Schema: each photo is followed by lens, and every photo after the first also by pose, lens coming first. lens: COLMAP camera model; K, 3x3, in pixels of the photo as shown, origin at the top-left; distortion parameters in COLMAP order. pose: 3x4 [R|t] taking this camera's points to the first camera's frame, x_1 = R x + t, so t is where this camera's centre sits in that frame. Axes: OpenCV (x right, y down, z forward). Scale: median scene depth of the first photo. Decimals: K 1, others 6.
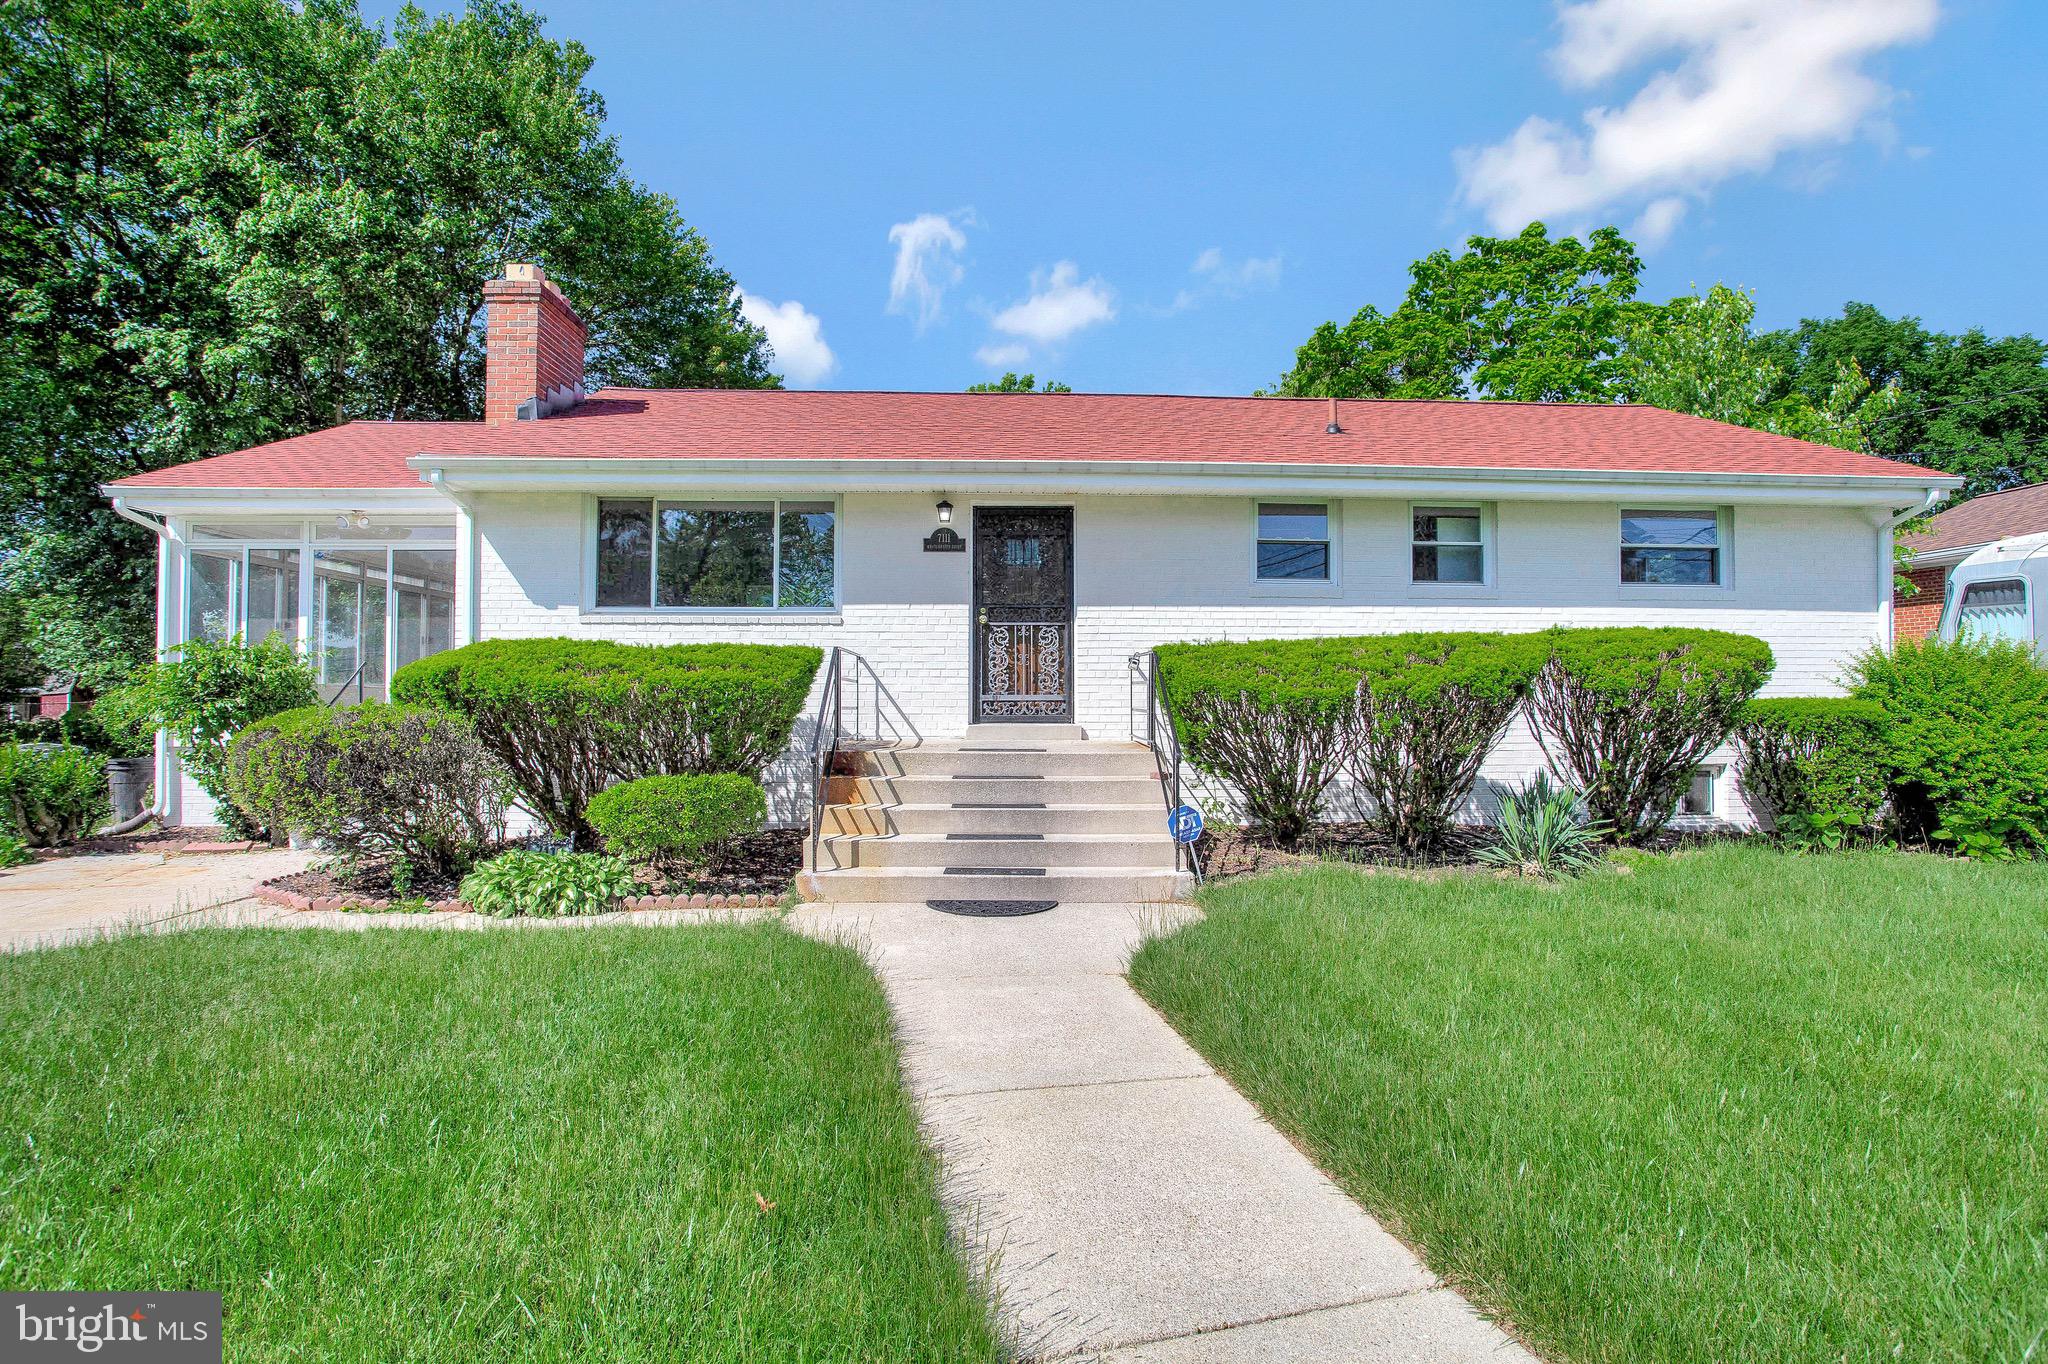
lens RADIAL K [[1086.4, 0, 1014.3], [0, 1086.4, 670.1], [0, 0, 1]] dist [-0.031725, 0.005786]
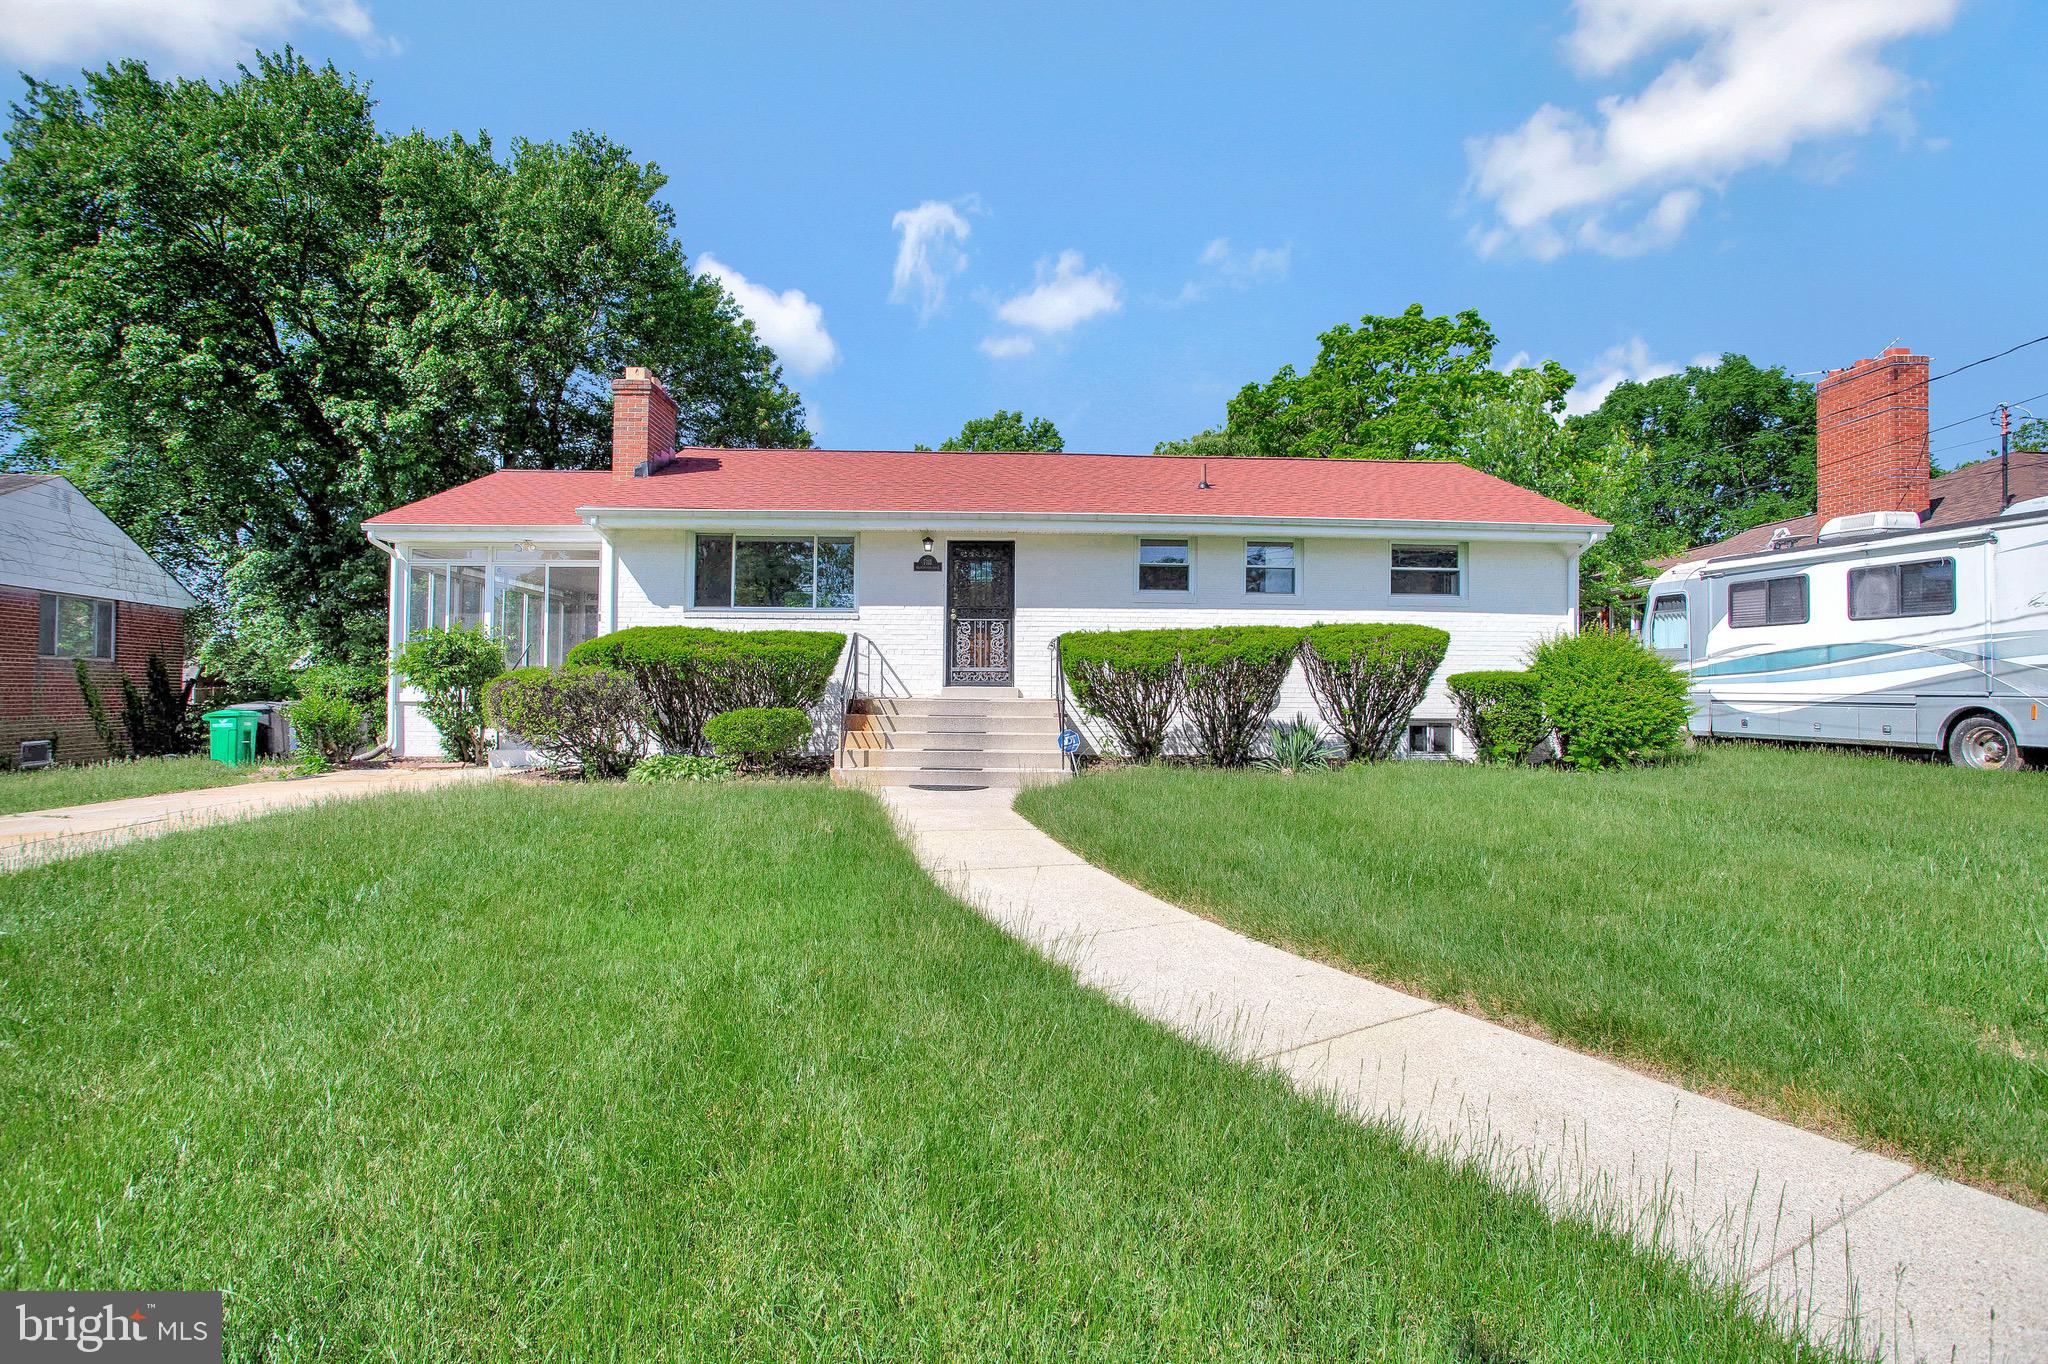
lens RADIAL K [[1019.6, 0, 1004.5], [0, 1019.6, 679.8], [0, 0, 1]] dist [-0.042116, 0.003435]
pose [[0.999910, 0.006497, -0.011743, 0.057528], [-0.006408, 0.999950, 0.007613, 0.028736], [0.011792, -0.007537, 0.999902, -0.390828]]
